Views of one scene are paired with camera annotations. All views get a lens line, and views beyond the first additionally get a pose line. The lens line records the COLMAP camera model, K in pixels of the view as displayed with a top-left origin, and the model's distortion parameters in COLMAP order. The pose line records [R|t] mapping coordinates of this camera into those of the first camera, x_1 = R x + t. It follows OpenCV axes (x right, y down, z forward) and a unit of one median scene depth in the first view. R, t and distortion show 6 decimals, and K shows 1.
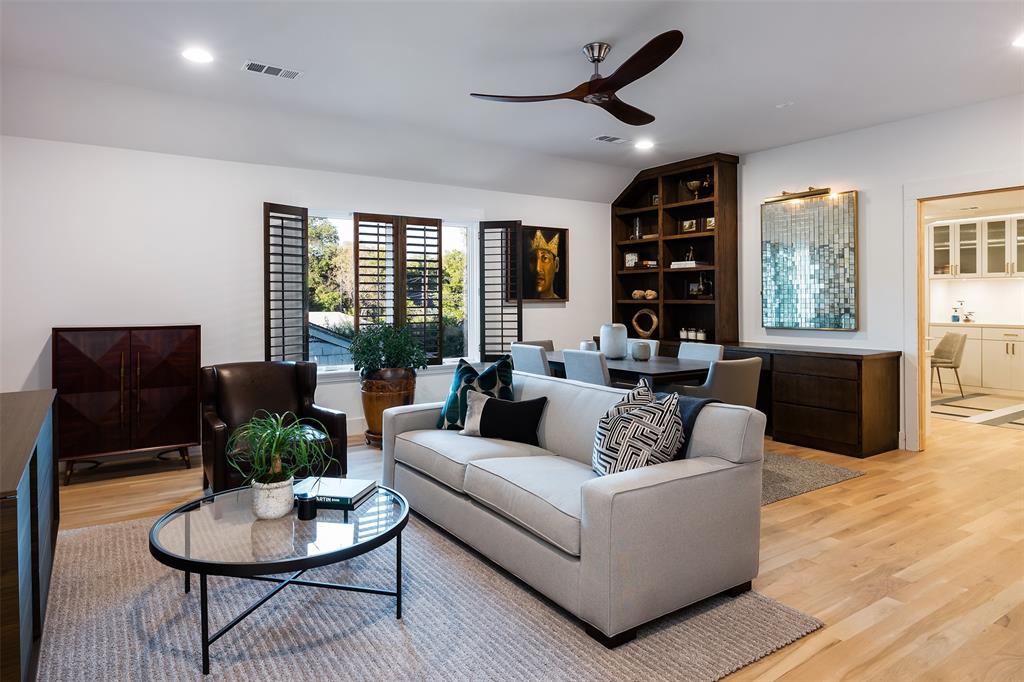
lens RADIAL K [[584.8, 0, 505.2], [0, 584.8, 303.4], [0, 0, 1]] dist [0.004834, 0.002019]
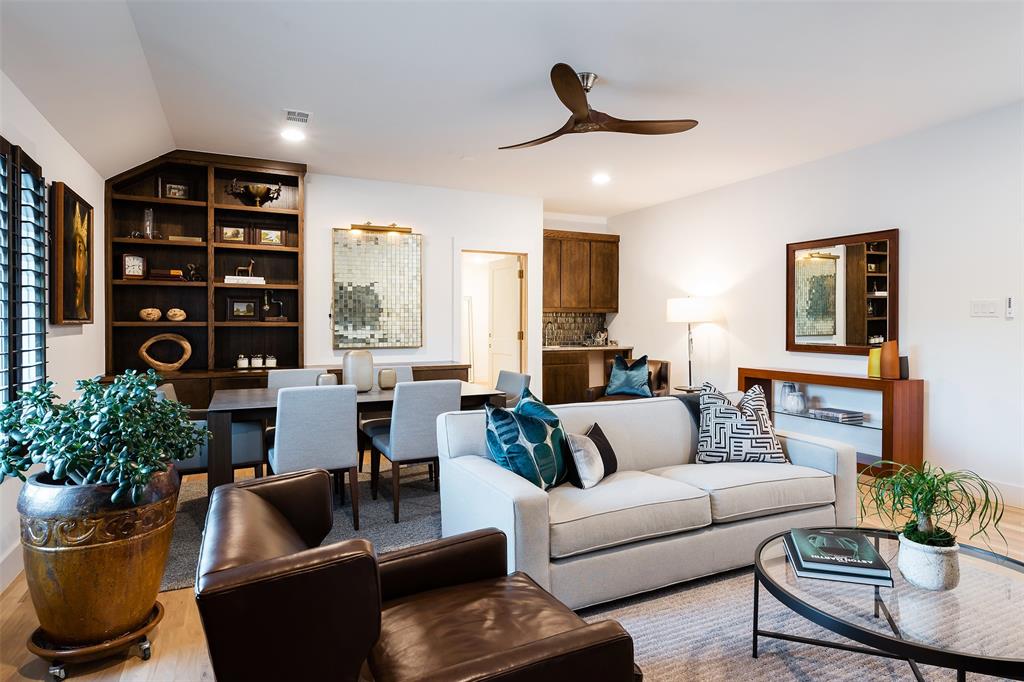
lens RADIAL K [[584.8, 0, 512.6], [0, 584.8, 332.3], [0, 0, 1]] dist [0.004834, 0.002019]
pose [[0.123048, -0.018205, 0.992234, -0.482612], [0.005256, 0.999830, 0.017692, -0.003744], [-0.992387, 0.003038, 0.123122, 0.499831]]
